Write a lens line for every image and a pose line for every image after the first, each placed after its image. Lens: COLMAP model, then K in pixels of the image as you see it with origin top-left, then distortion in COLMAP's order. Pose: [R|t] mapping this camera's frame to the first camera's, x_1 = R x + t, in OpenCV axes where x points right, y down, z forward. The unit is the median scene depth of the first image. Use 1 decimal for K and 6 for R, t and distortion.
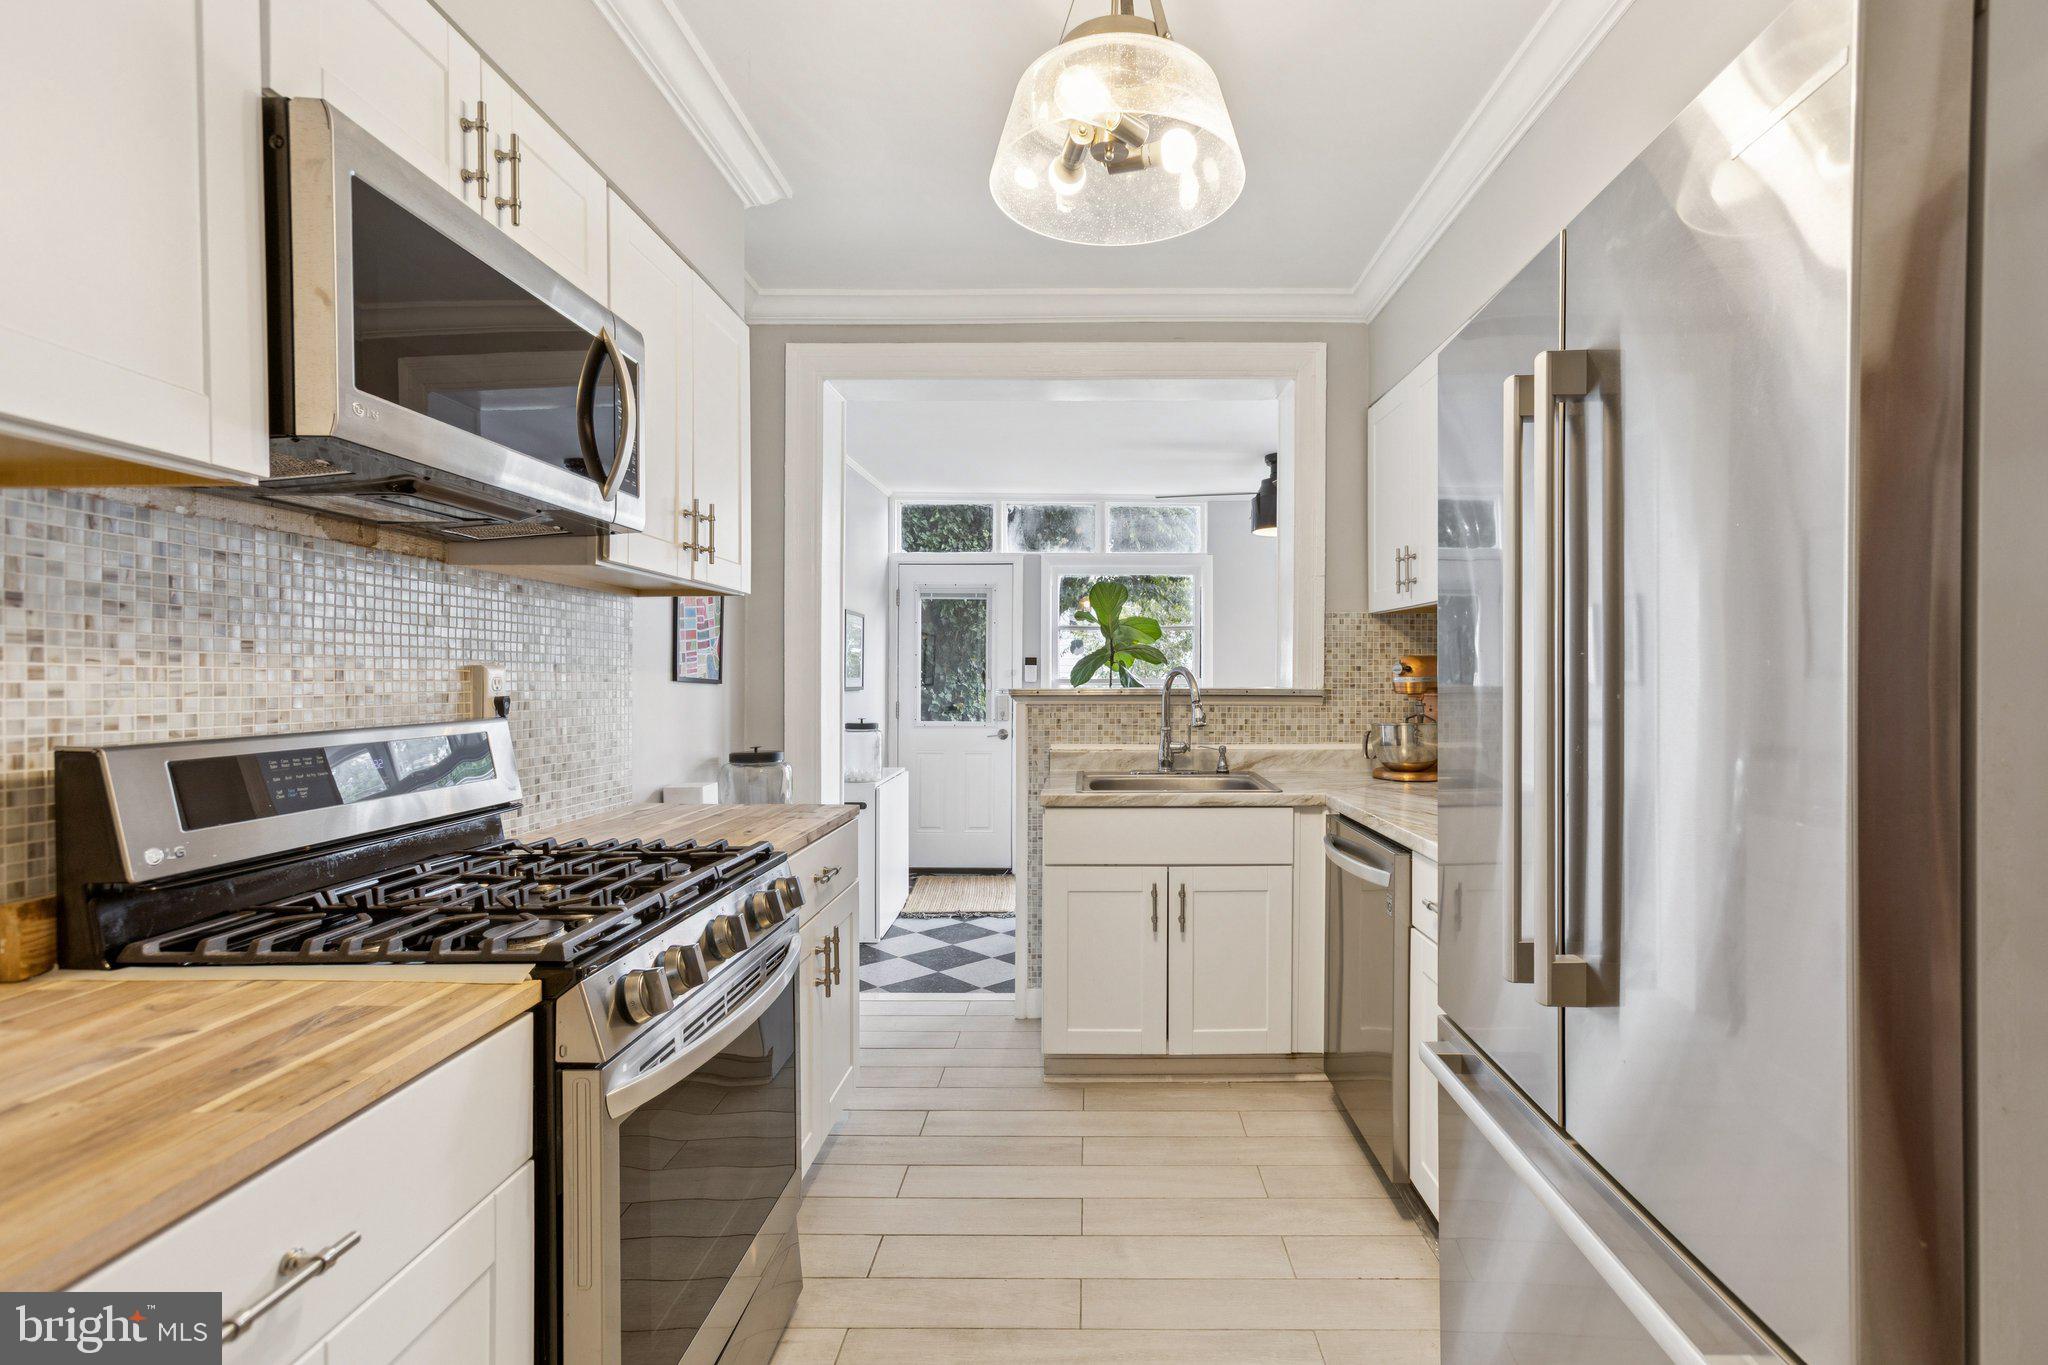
lens RADIAL K [[910.7, 0, 1023.0], [0, 910.7, 683.6], [0, 0, 1]] dist [0.002032, 0.000148]
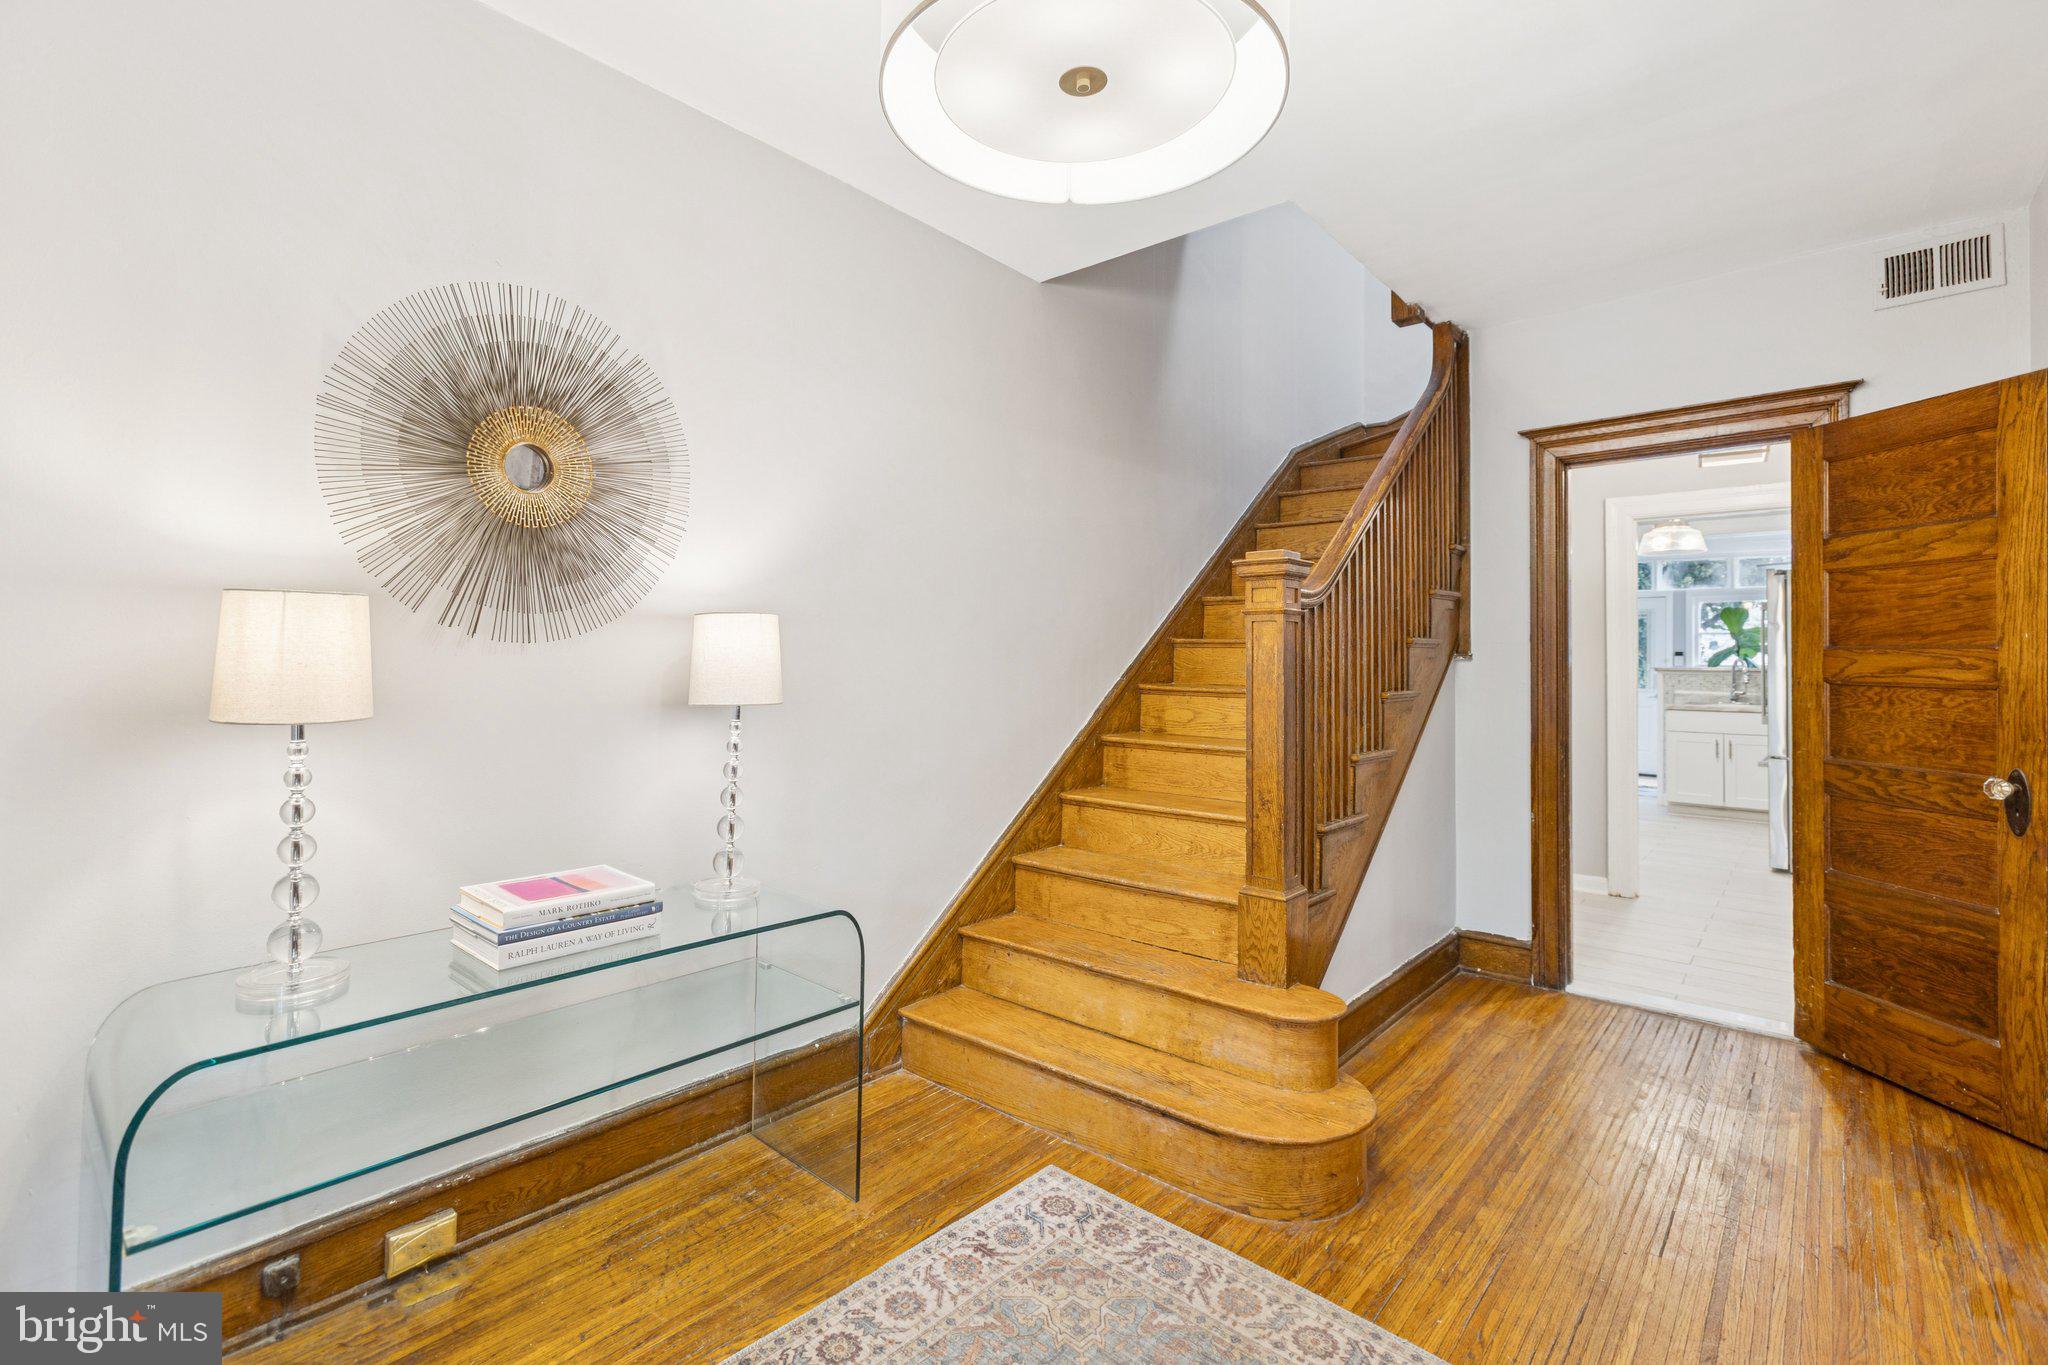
lens RADIAL K [[910.7, 0, 1018.6], [0, 910.7, 660.6], [0, 0, 1]] dist [0.002032, 0.000148]
pose [[0.795173, 0.005867, -0.606355, 0.061593], [-0.010748, 0.999932, -0.004419, 0.008363], [0.606288, 0.010031, 0.795182, -1.099889]]
